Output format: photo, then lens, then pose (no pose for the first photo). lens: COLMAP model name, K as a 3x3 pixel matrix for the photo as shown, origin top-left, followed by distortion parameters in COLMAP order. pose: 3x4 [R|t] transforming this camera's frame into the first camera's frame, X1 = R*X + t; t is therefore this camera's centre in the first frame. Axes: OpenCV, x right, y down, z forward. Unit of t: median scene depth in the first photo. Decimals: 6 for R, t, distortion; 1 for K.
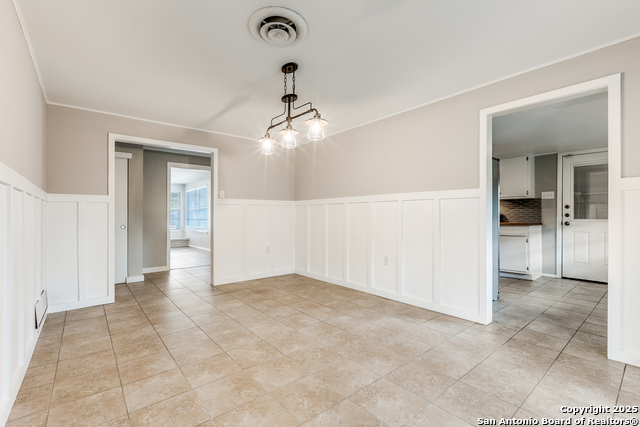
lens RADIAL K [[284.5, 0, 317.8], [0, 284.5, 215.5], [0, 0, 1]] dist [-0.000441, -0.000155]
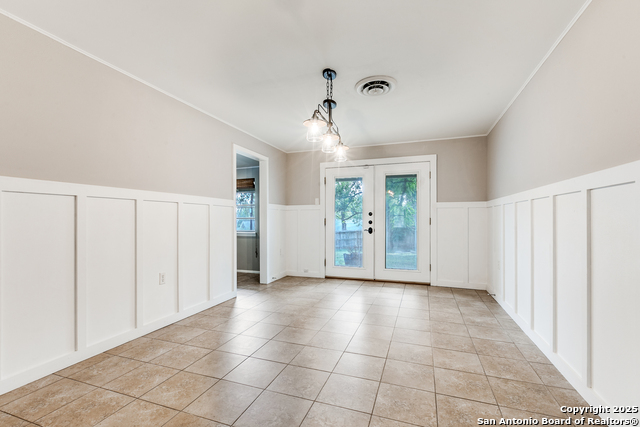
lens RADIAL K [[284.5, 0, 317.8], [0, 284.5, 215.5], [0, 0, 1]] dist [-0.000441, -0.000155]
pose [[-0.503362, 0.014962, 0.863946, -0.888291], [0.005493, 0.999885, -0.014115, 0.000800], [-0.864058, -0.002359, -0.503387, 1.421729]]
